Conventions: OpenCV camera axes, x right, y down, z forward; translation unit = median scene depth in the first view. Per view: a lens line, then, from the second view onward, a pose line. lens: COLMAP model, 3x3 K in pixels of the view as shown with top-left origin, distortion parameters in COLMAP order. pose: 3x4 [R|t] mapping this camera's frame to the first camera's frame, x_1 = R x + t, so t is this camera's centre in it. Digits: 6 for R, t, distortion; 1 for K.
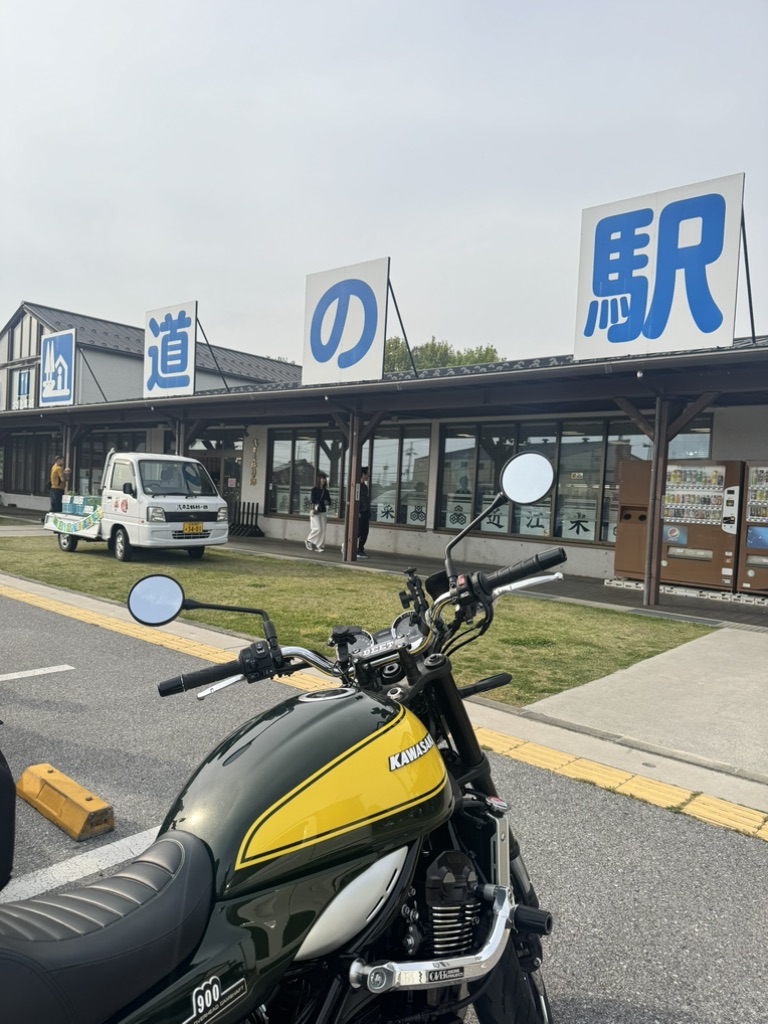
lens RADIAL K [[722.0, 0, 392.6], [0, 722.0, 511.8], [0, 0, 1]] dist [0.089443, -0.145762]
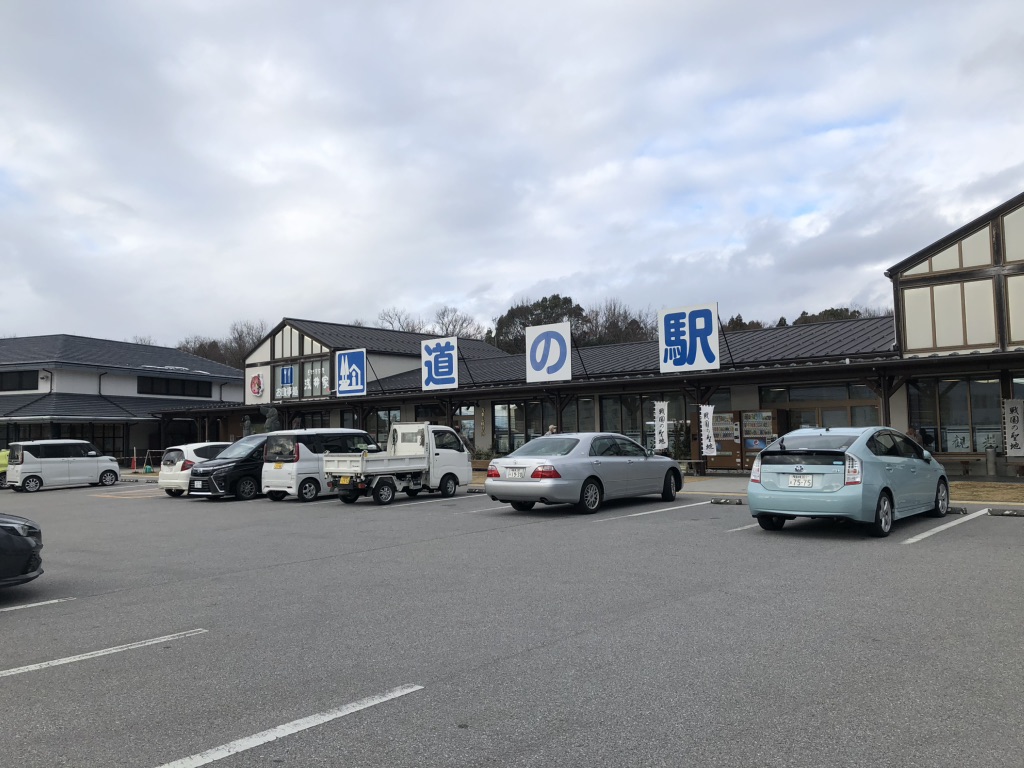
lens RADIAL K [[854.7, 0, 513.3], [0, 854.7, 372.0], [0, 0, 1]] dist [0.169991, -0.518805]
pose [[0.997447, -0.071271, 0.004535, -0.179117], [0.071370, 0.992519, -0.099060, 0.021015], [0.002559, 0.099131, 0.995071, -1.337473]]
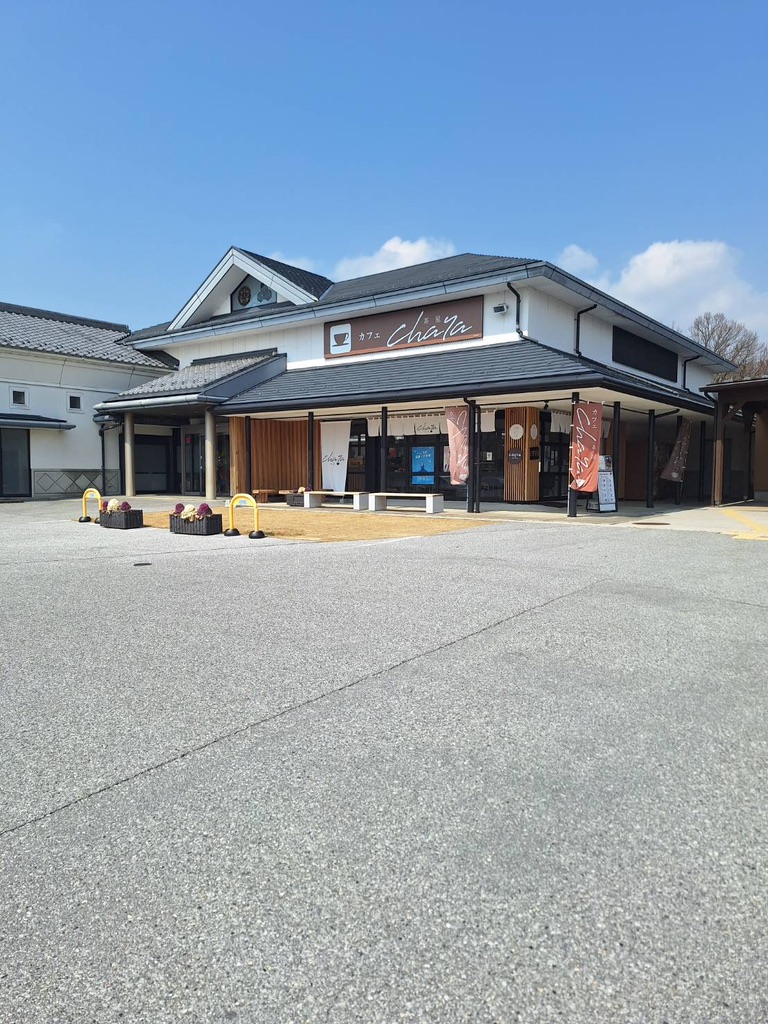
lens RADIAL K [[708.5, 0, 382.7], [0, 708.5, 523.2], [0, 0, 1]] dist [0.119831, -0.175084]
pose [[0.950714, -0.030515, -0.308564, -1.916041], [0.042528, 0.998574, 0.032281, -0.095799], [0.307139, -0.043812, 0.950656, 0.848357]]
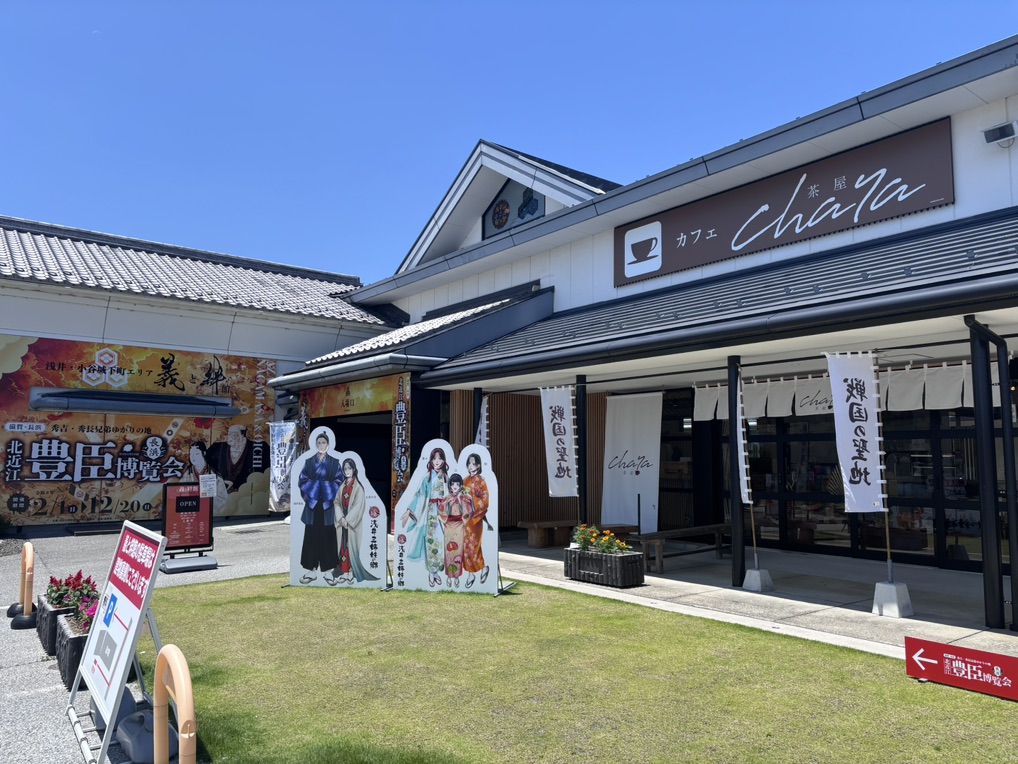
lens RADIAL K [[783.0, 0, 511.4], [0, 783.0, 381.7], [0, 0, 1]] dist [0.031814, -0.006218]
pose [[0.846647, -0.102171, -0.522254, -2.136179], [0.026707, 0.988317, -0.150054, -0.155280], [0.531484, 0.113095, 0.839485, 1.483397]]
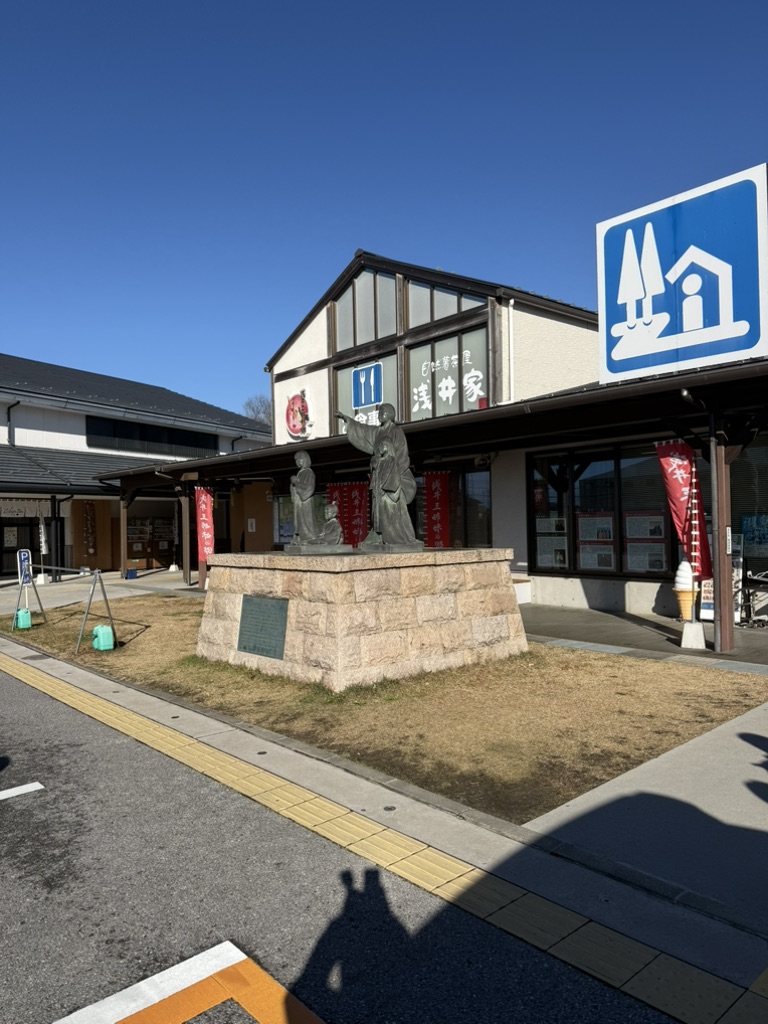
lens RADIAL K [[714.1, 0, 371.6], [0, 714.1, 515.0], [0, 0, 1]] dist [0.098448, -0.199535]
pose [[0.986201, -0.076240, -0.146954, -0.901578], [0.070928, 0.996636, -0.041060, -0.091436], [0.149590, 0.030071, 0.988291, 0.885006]]
